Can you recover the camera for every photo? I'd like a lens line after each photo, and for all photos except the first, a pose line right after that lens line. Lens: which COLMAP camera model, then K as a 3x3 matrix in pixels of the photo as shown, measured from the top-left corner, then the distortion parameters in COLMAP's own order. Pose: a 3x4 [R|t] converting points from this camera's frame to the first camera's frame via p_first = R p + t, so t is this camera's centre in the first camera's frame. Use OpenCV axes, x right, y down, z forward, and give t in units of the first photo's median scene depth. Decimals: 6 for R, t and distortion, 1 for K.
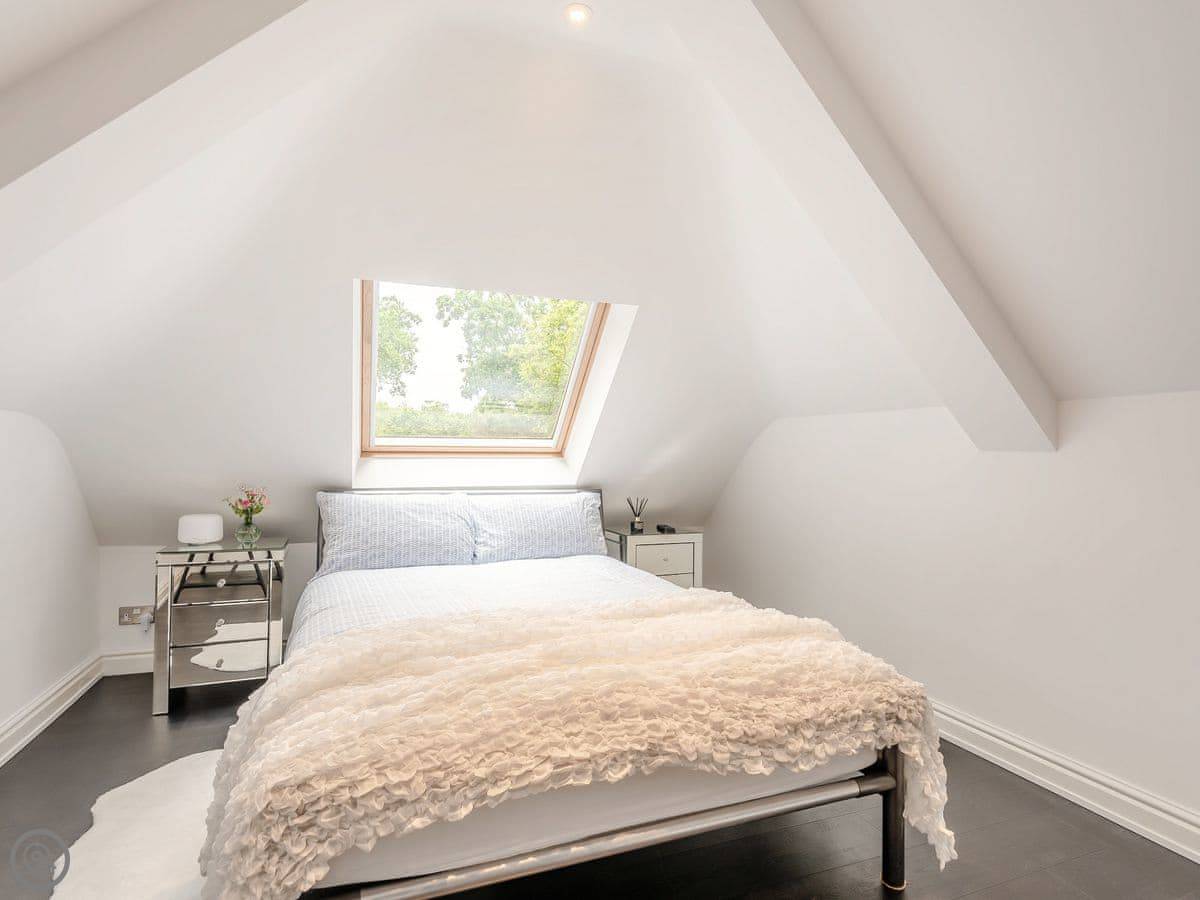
lens RADIAL K [[617.5, 0, 580.5], [0, 617.5, 463.5], [0, 0, 1]] dist [0.021113, -0.013608]
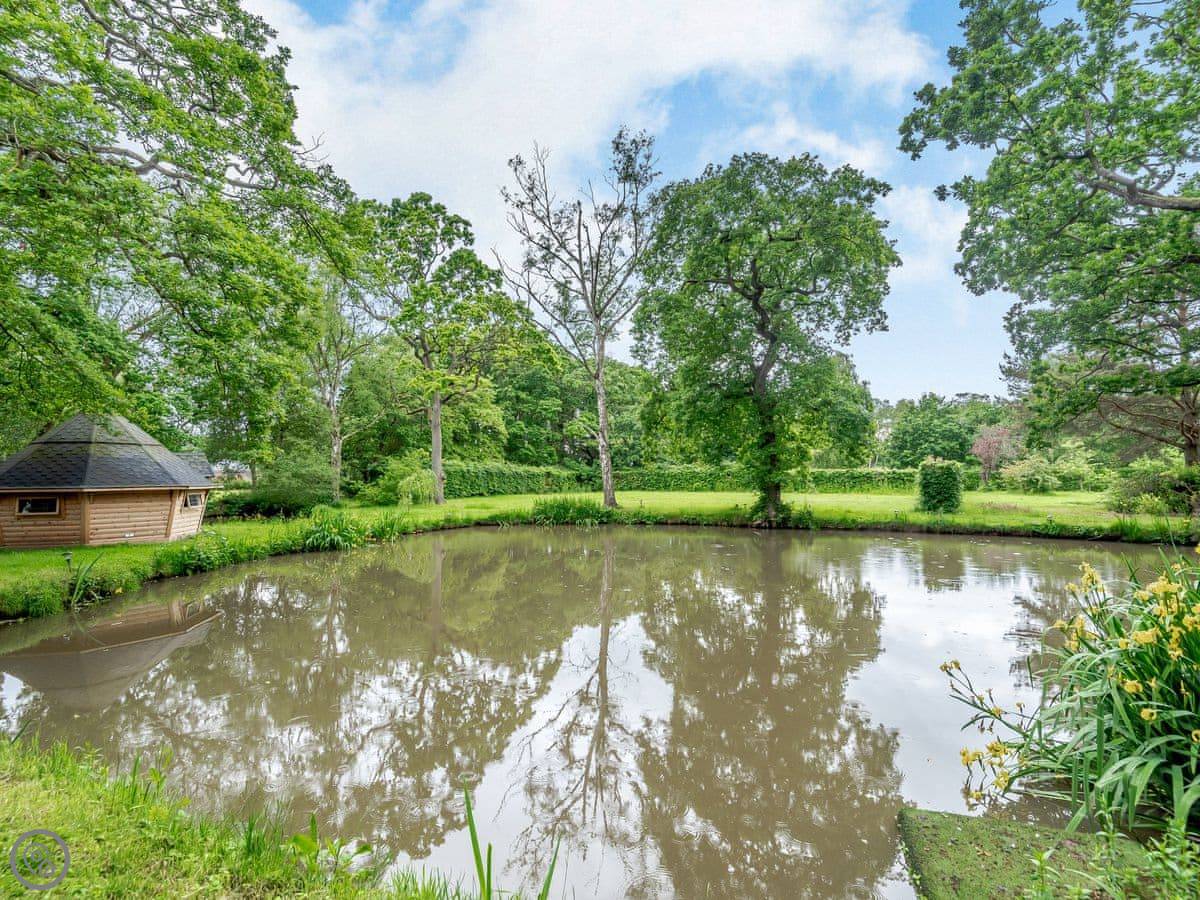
lens RADIAL K [[617.5, 0, 591.8], [0, 617.5, 456.8], [0, 0, 1]] dist [0.021113, -0.013608]
pose [[0.700912, -0.041040, -0.712066, -0.147097], [0.010530, 0.998830, -0.047203, 0.718091], [0.713170, 0.025587, 0.700524, 2.649394]]
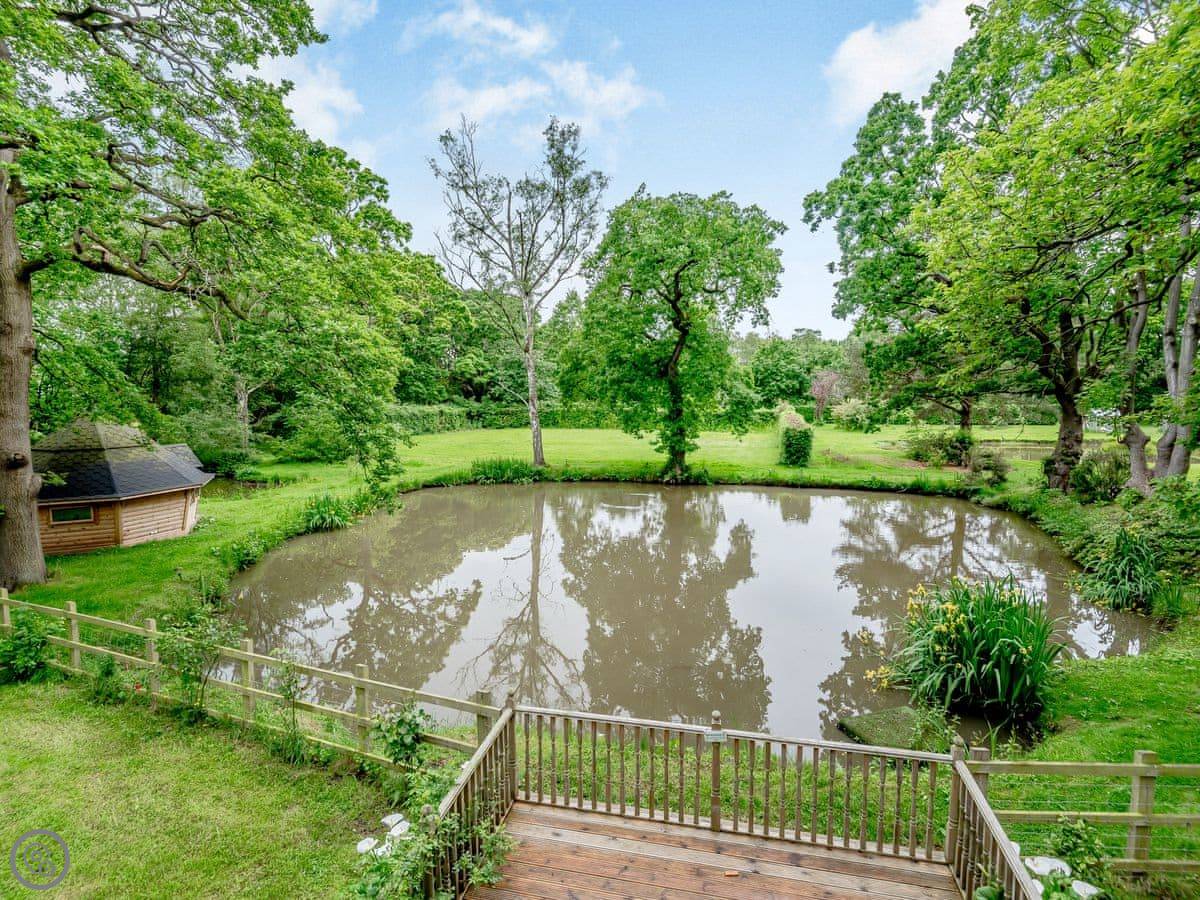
lens RADIAL K [[617.5, 0, 596.7], [0, 617.5, 461.8], [0, 0, 1]] dist [0.021113, -0.013608]
pose [[0.849209, 0.043239, -0.526284, -0.143097], [0.012802, 0.994663, 0.102377, -0.051987], [0.527902, -0.093677, 0.844123, 1.016396]]
